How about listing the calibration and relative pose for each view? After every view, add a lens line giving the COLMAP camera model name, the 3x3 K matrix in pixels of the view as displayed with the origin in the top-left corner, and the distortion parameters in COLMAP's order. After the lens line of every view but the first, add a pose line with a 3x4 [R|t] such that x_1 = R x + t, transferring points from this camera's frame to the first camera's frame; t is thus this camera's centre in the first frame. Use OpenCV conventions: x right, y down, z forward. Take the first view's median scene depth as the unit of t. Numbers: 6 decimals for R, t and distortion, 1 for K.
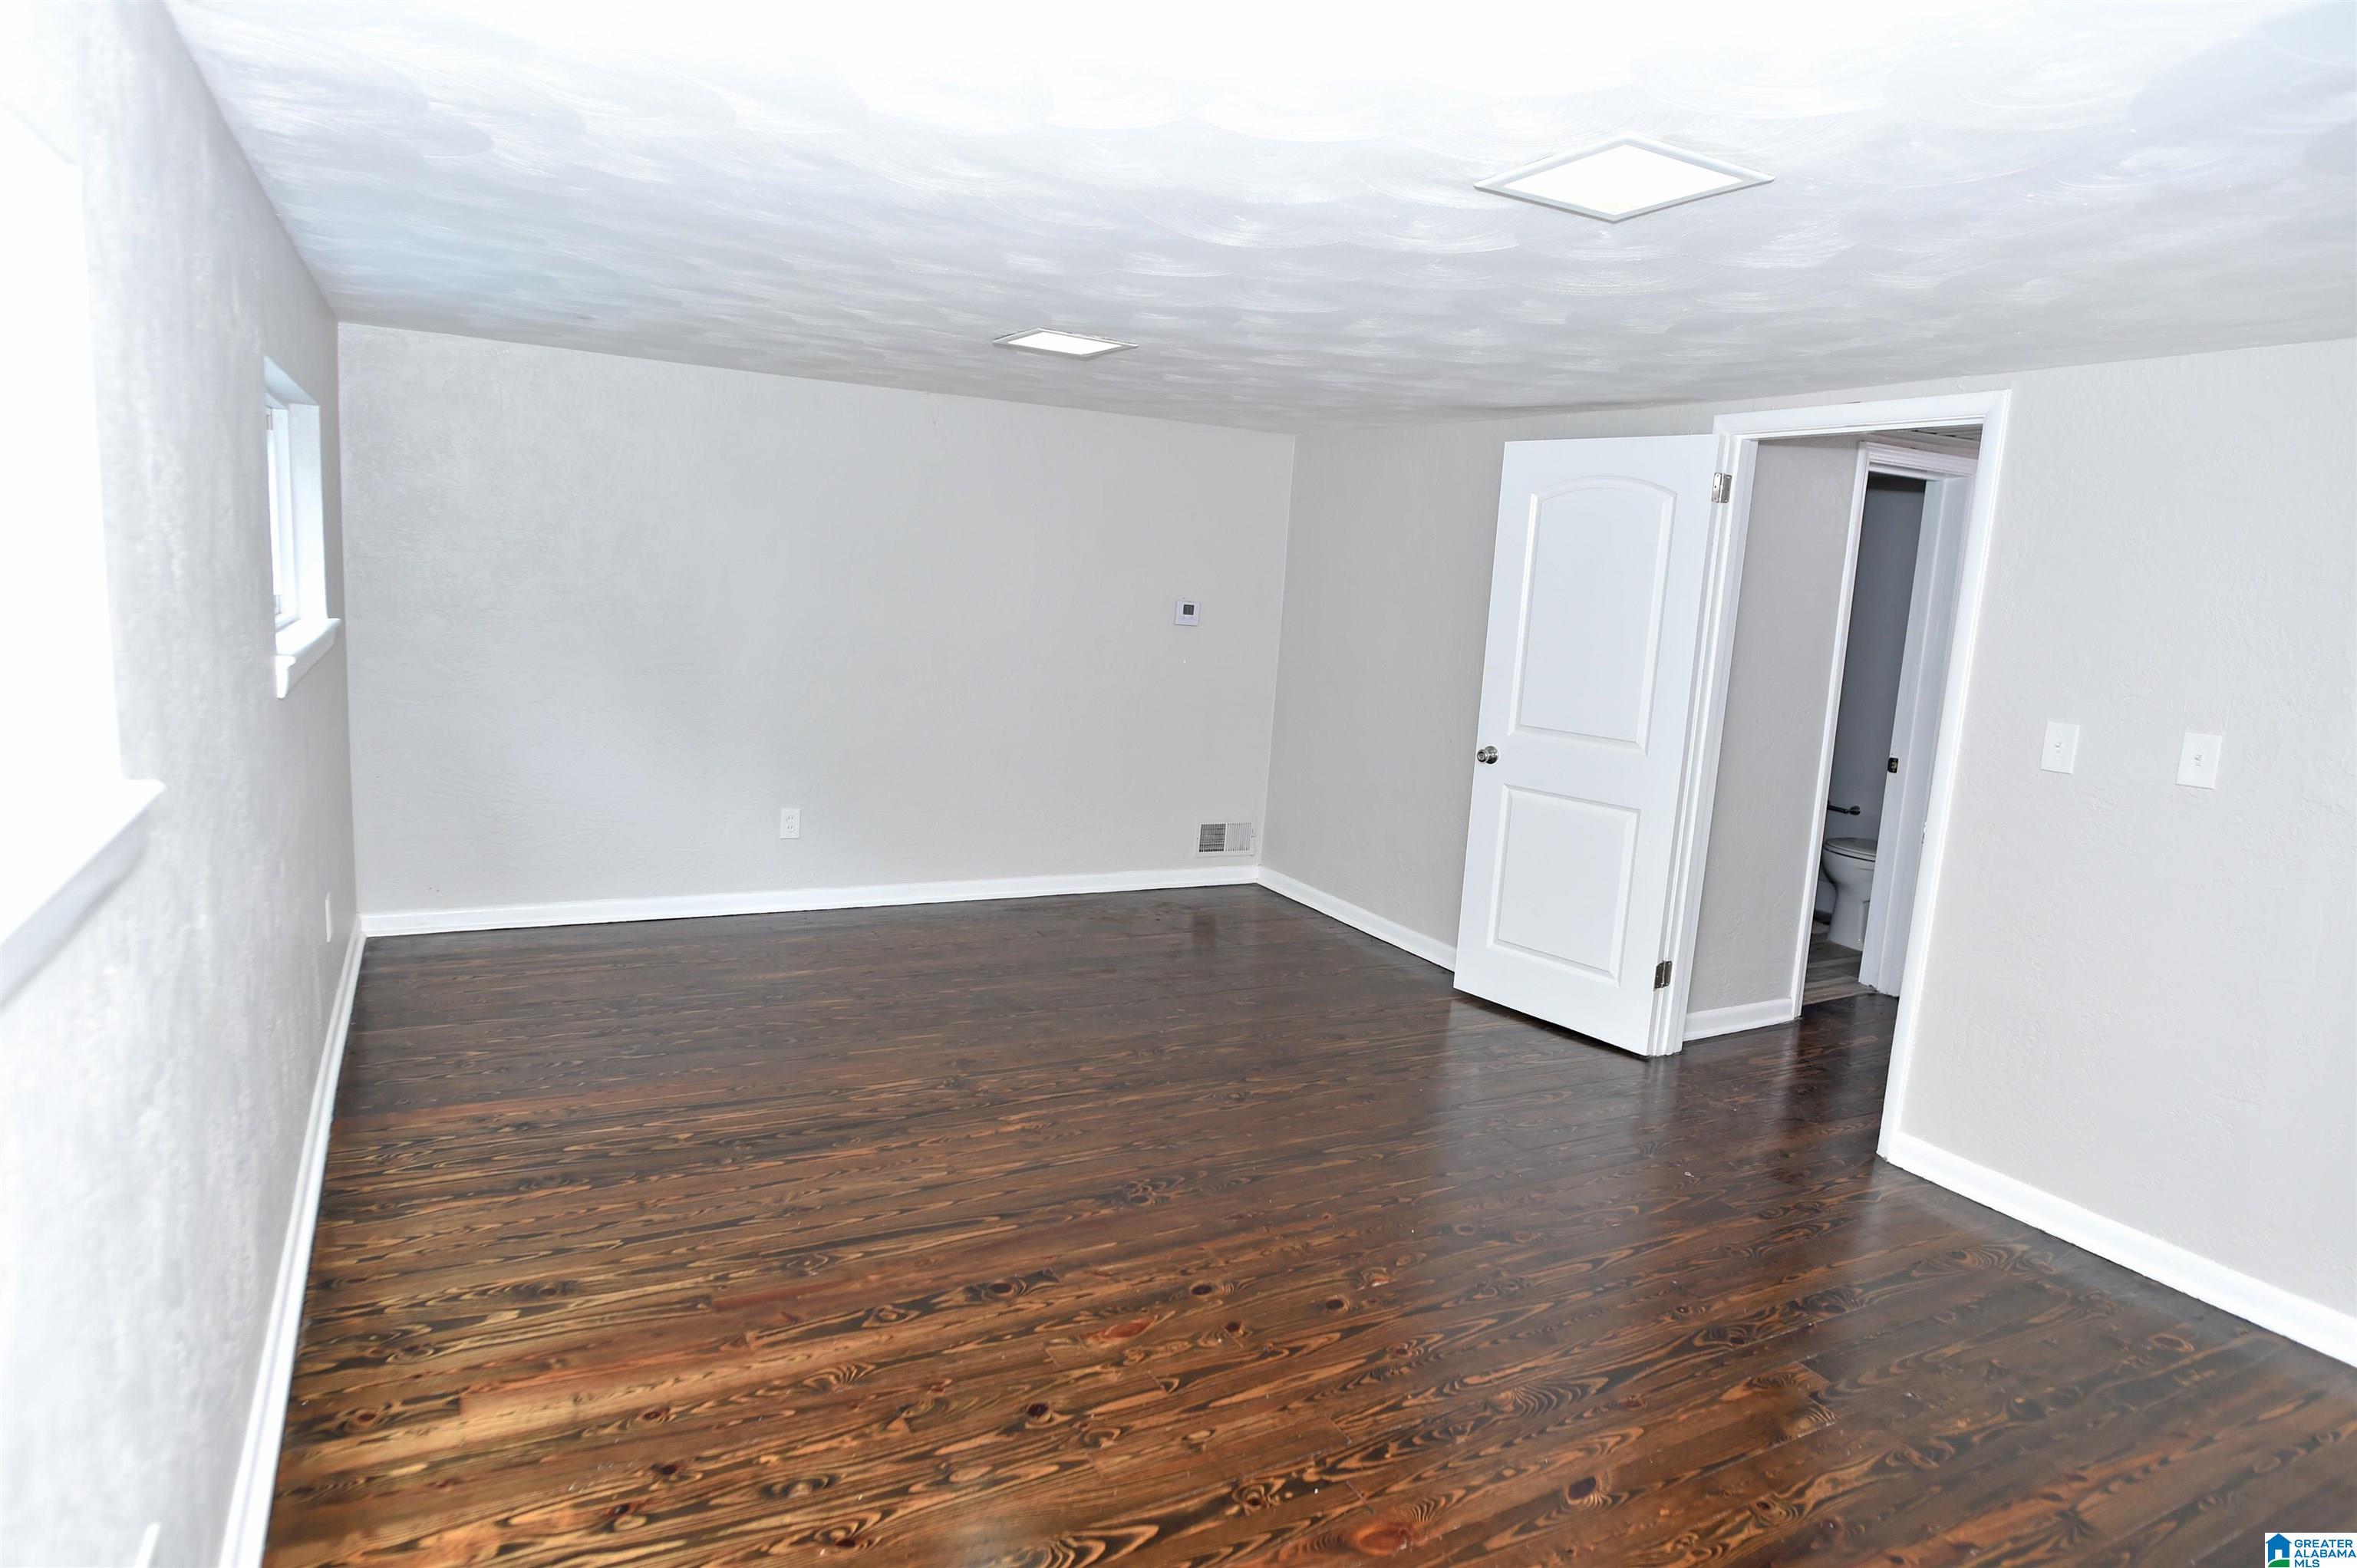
lens RADIAL K [[1351.3, 0, 1160.3], [0, 1351.3, 785.2], [0, 0, 1]] dist [-0.009458, 0.006229]
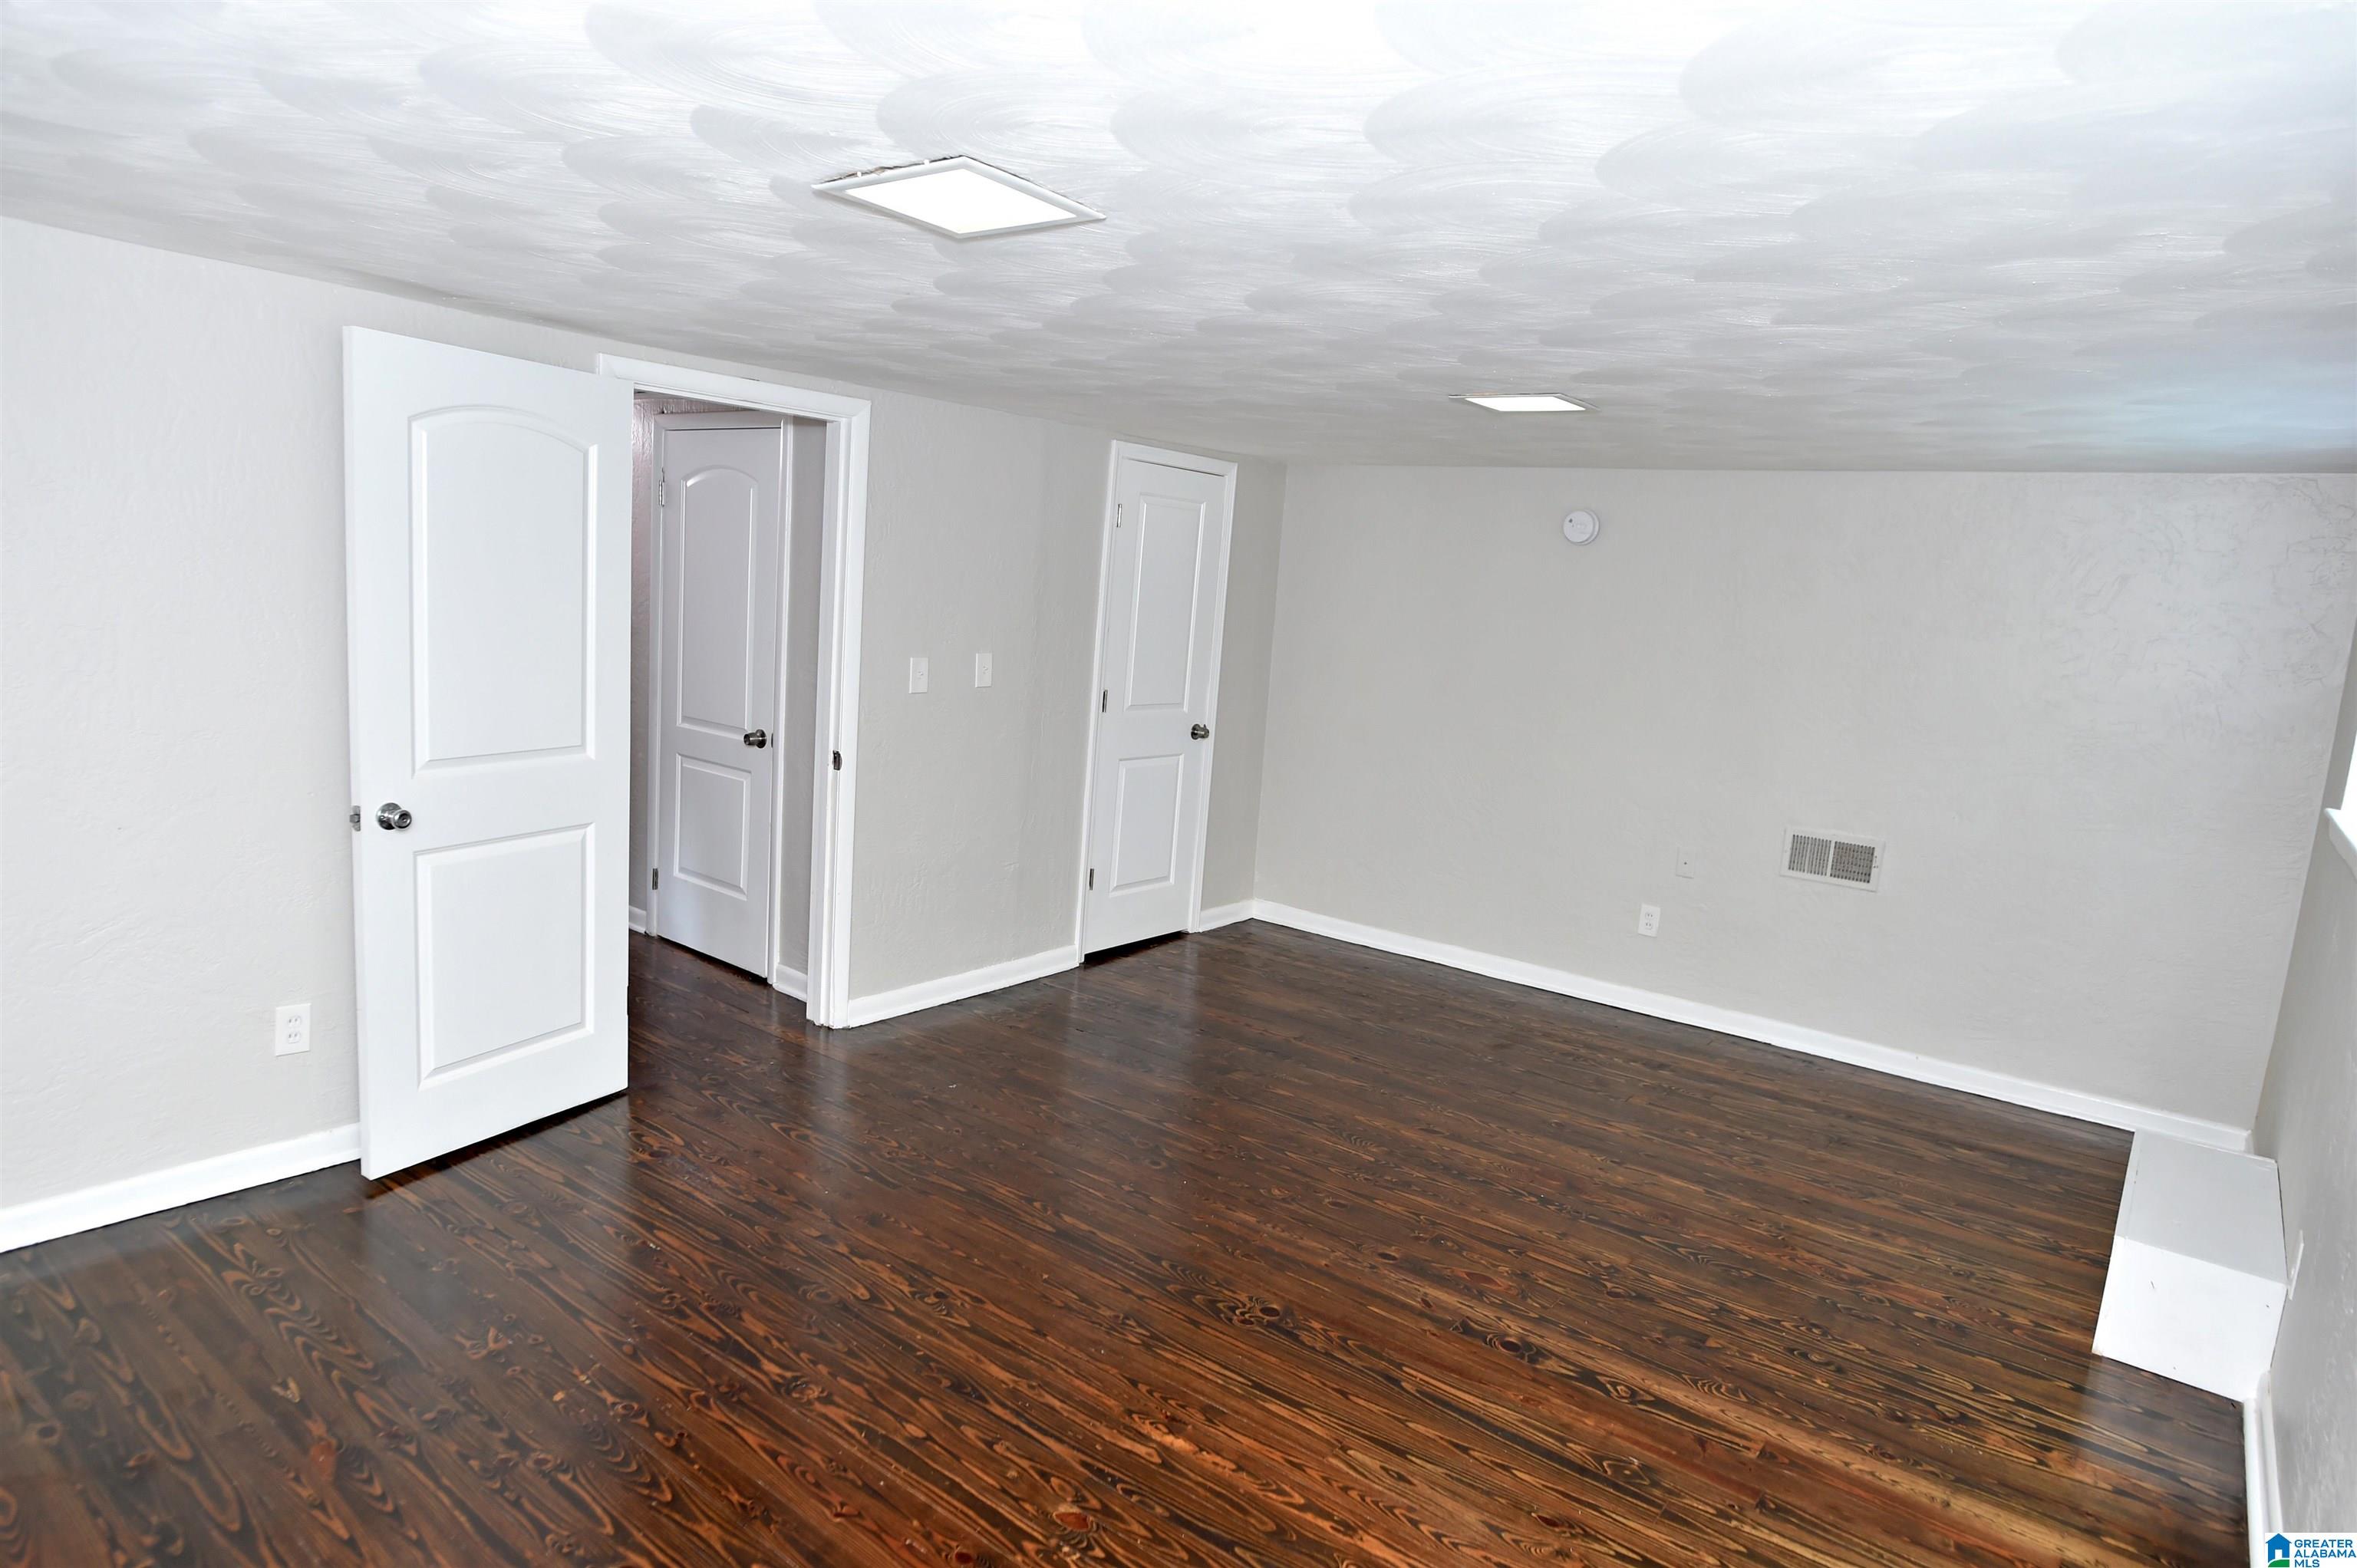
lens RADIAL K [[1351.3, 0, 1153.2], [0, 1351.3, 784.4], [0, 0, 1]] dist [-0.009458, 0.006229]
pose [[-0.397992, -0.221248, 0.890310, -0.890047], [0.047737, 0.964173, 0.260943, -0.350744], [-0.916146, 0.146354, -0.373171, 1.672237]]
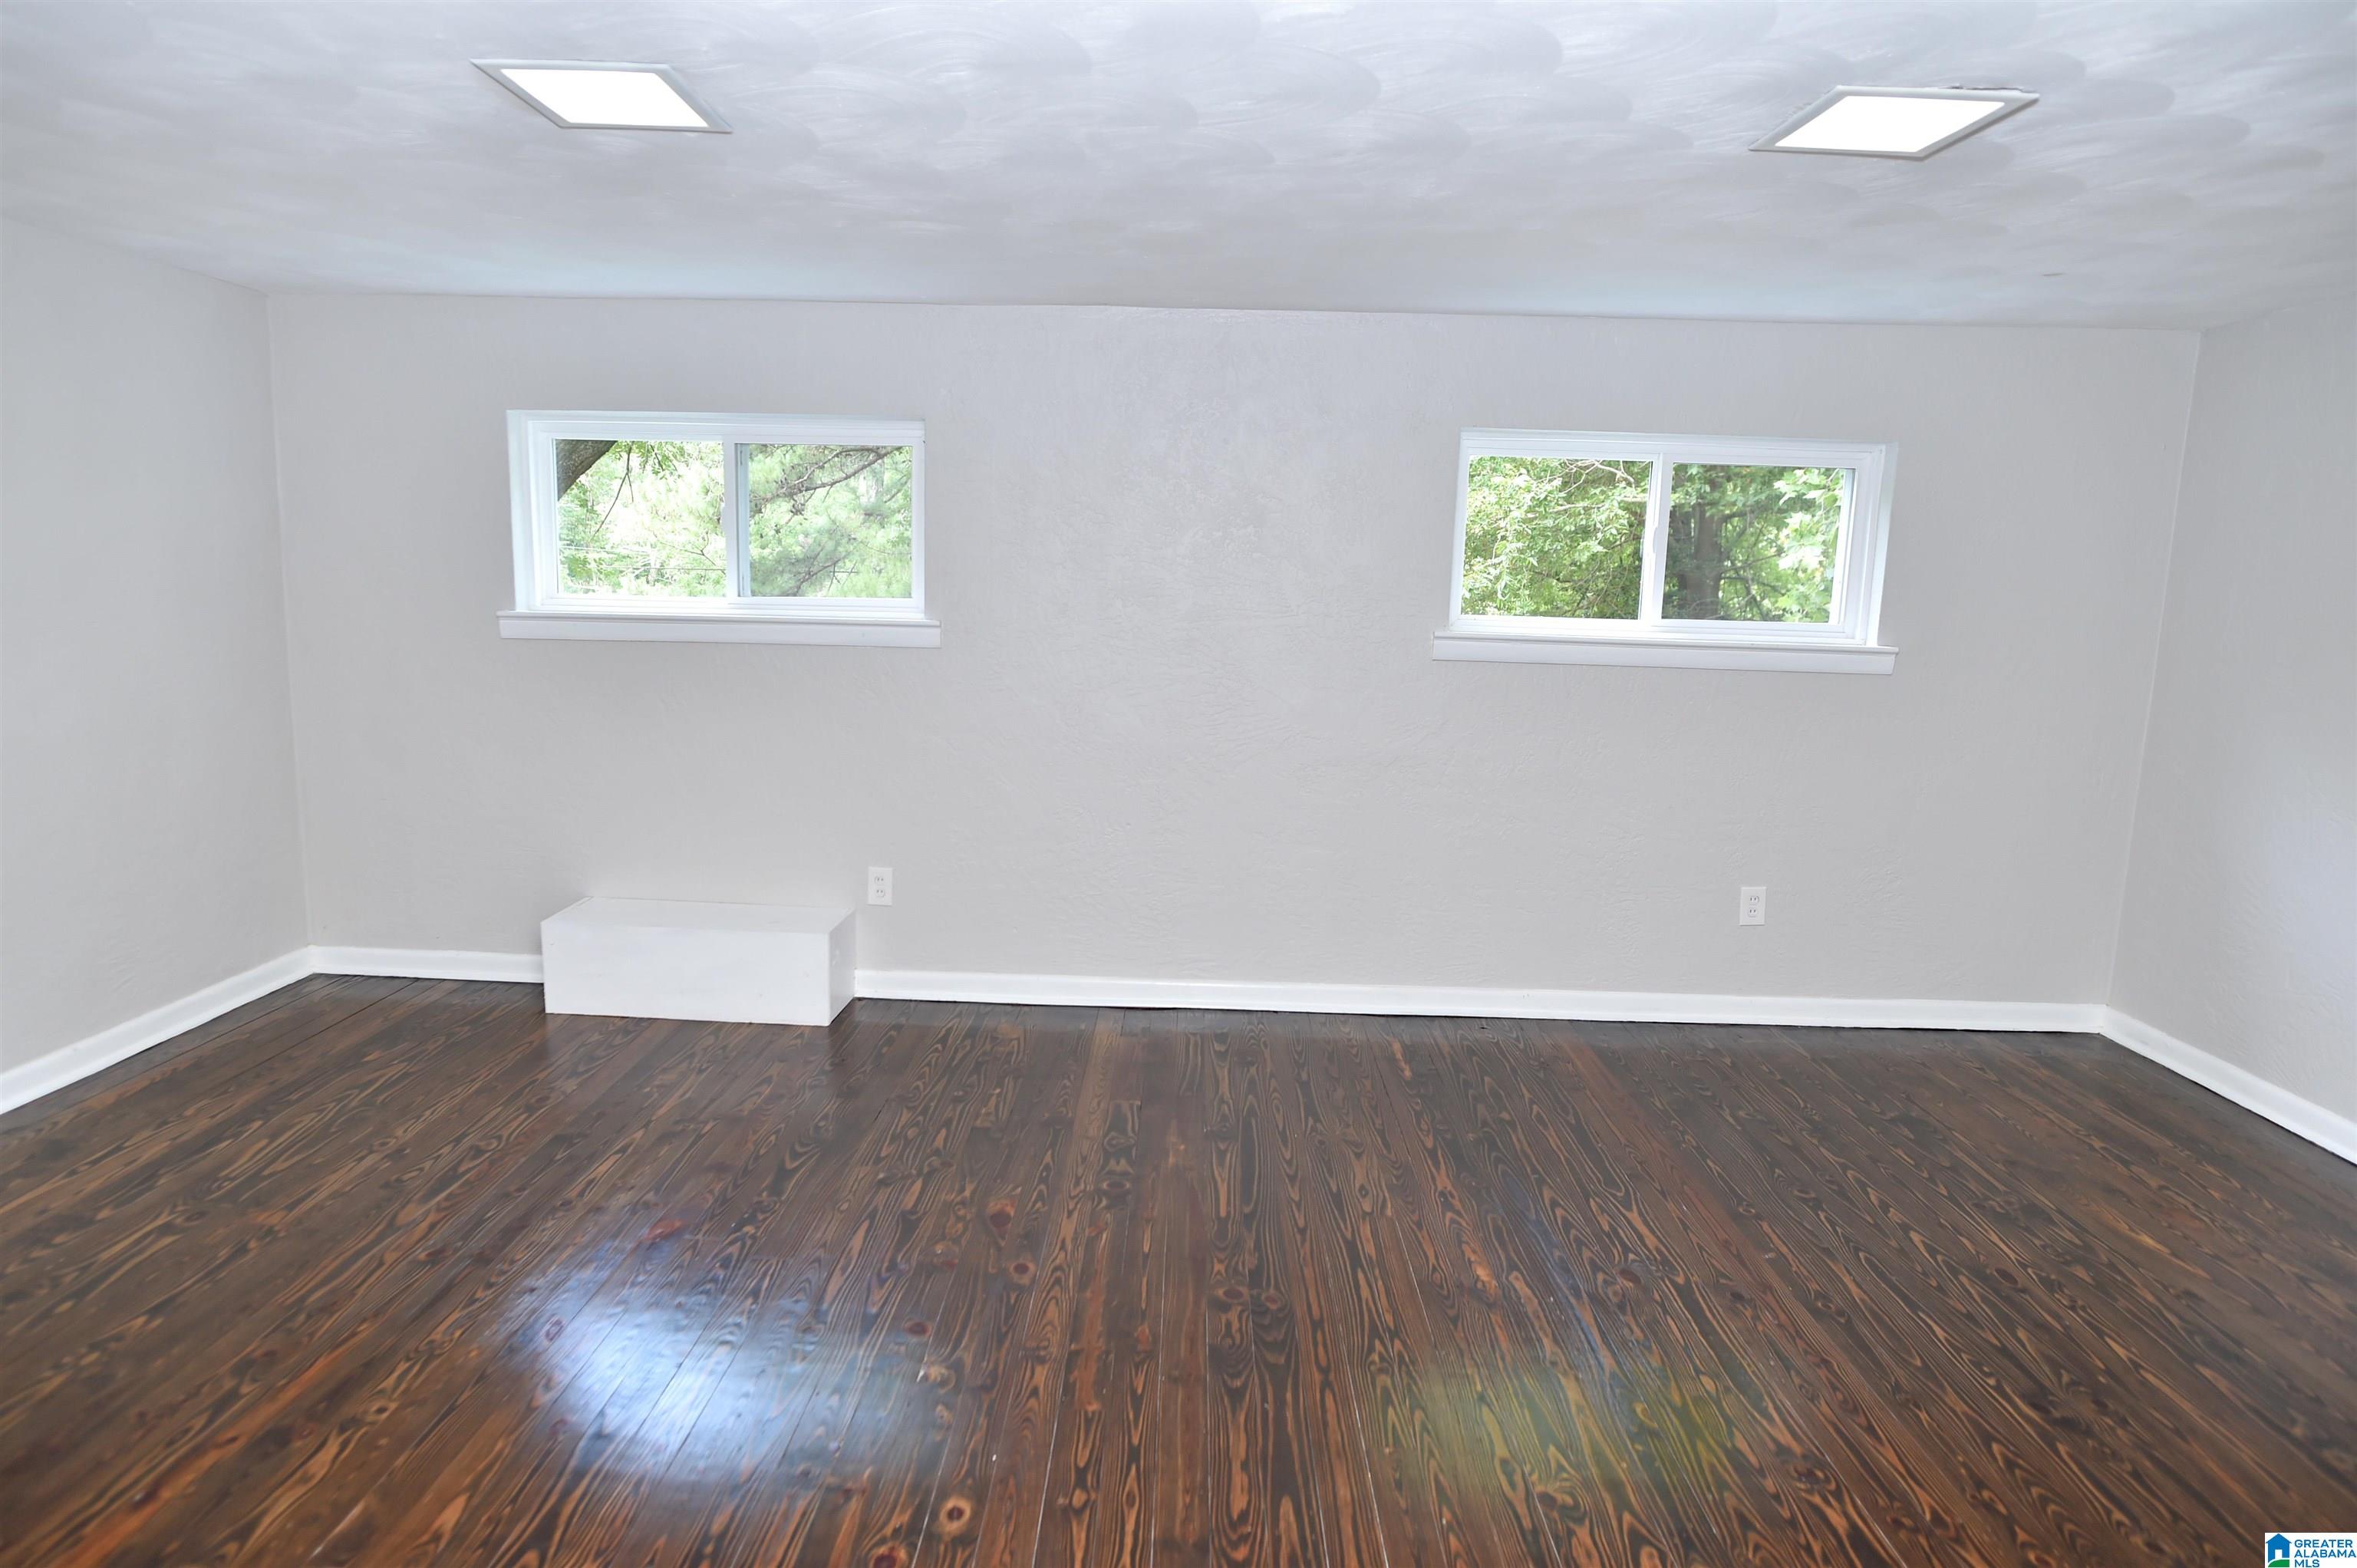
lens RADIAL K [[1351.3, 0, 1176.1], [0, 1351.3, 785.3], [0, 0, 1]] dist [-0.009458, 0.006229]
pose [[-0.486170, 0.058933, -0.871875, 0.840553], [-0.190374, 0.966617, 0.171493, -0.145486], [0.852876, 0.249357, -0.458720, 1.549506]]
